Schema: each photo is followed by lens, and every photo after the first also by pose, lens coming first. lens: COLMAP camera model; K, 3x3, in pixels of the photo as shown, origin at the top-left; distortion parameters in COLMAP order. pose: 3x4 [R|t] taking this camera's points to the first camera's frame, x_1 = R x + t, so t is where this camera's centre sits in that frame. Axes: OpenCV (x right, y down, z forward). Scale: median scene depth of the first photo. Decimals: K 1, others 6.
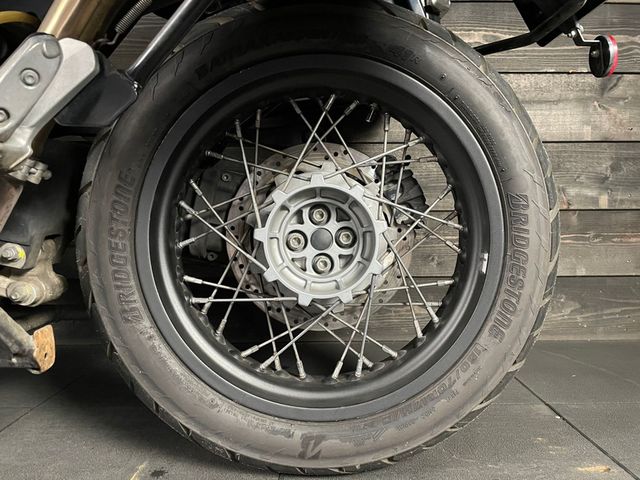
lens RADIAL K [[481.8, 0, 329.3], [0, 481.8, 241.8], [0, 0, 1]] dist [0.087406, -0.110825]
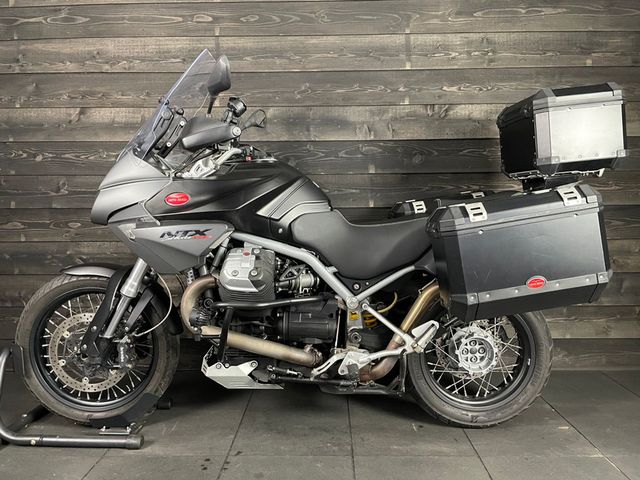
lens RADIAL K [[481.8, 0, 322.7], [0, 481.8, 236.8], [0, 0, 1]] dist [0.087406, -0.110825]
pose [[0.999664, 0.001073, -0.025905, -0.869138], [-0.000504, 0.999758, 0.021984, -0.776040], [0.025922, -0.021964, 0.999423, -2.025526]]
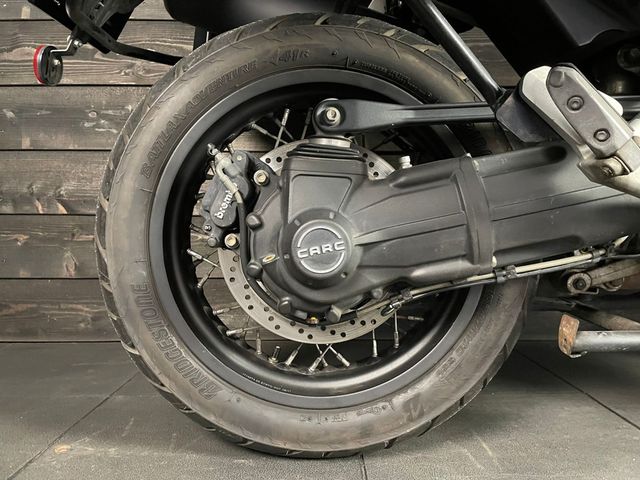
lens RADIAL K [[481.8, 0, 328.0], [0, 481.8, 235.4], [0, 0, 1]] dist [0.087406, -0.110825]
pose [[0.999922, 0.006699, 0.010539, -2.232868], [-0.006381, 0.999532, -0.029930, 0.034384], [-0.010735, 0.029860, 0.999496, -0.140810]]
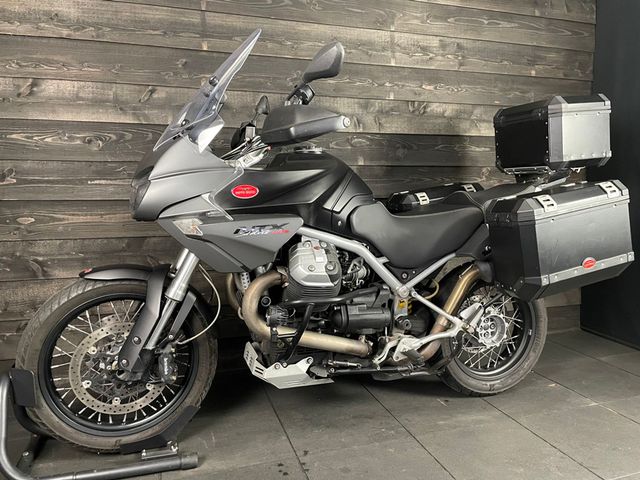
lens RADIAL K [[481.8, 0, 326.3], [0, 481.8, 236.9], [0, 0, 1]] dist [0.087406, -0.110825]
pose [[0.953346, -0.027318, 0.300640, -2.058397], [0.013575, 0.998769, 0.047709, -0.803807], [-0.301573, -0.041402, 0.952544, -1.849586]]
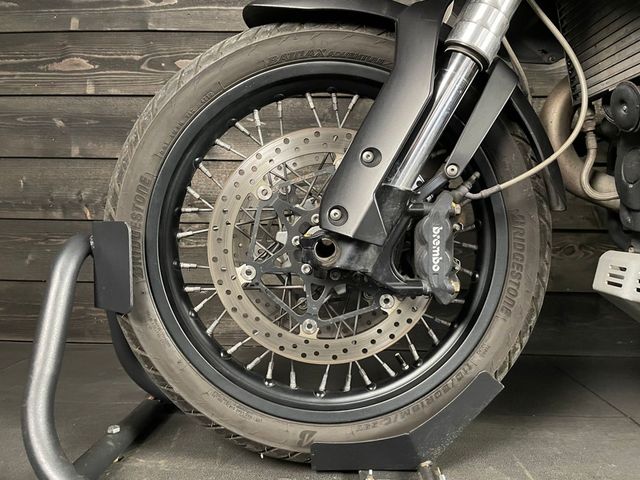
lens RADIAL K [[481.8, 0, 328.8], [0, 481.8, 235.1], [0, 0, 1]] dist [0.087406, -0.110825]
pose [[0.998712, 0.022457, -0.045501, -2.272350], [-0.023152, 0.999622, -0.014811, -0.035699], [0.045151, 0.015846, 0.998855, -0.157005]]
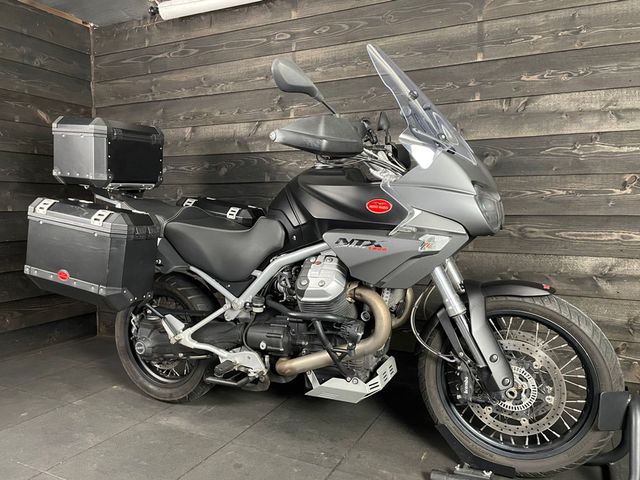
lens RADIAL K [[481.8, 0, 327.5], [0, 481.8, 239.8], [0, 0, 1]] dist [0.087406, -0.110825]
pose [[0.899590, 0.037495, -0.435122, 0.281949], [-0.029429, 0.999248, 0.025265, -0.808159], [0.435742, -0.009923, 0.900017, -1.726411]]
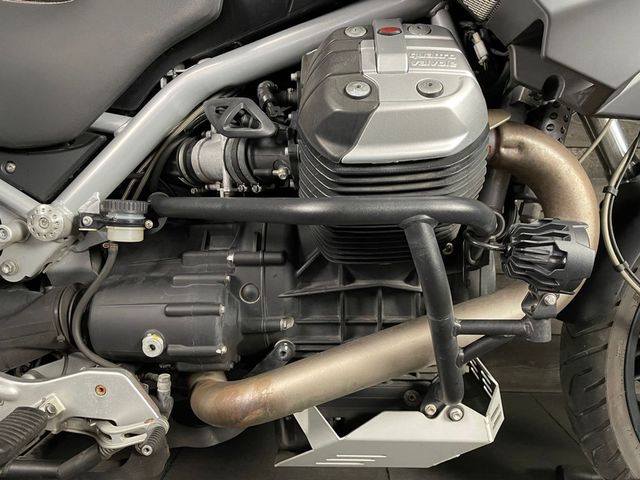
lens RADIAL K [[481.8, 0, 327.1], [0, 481.8, 251.0], [0, 0, 1]] dist [0.087406, -0.110825]
pose [[0.998946, 0.020145, -0.041250, -0.919423], [-0.017701, 0.998114, 0.058786, -0.335264], [0.042356, -0.057994, 0.997418, -0.208231]]
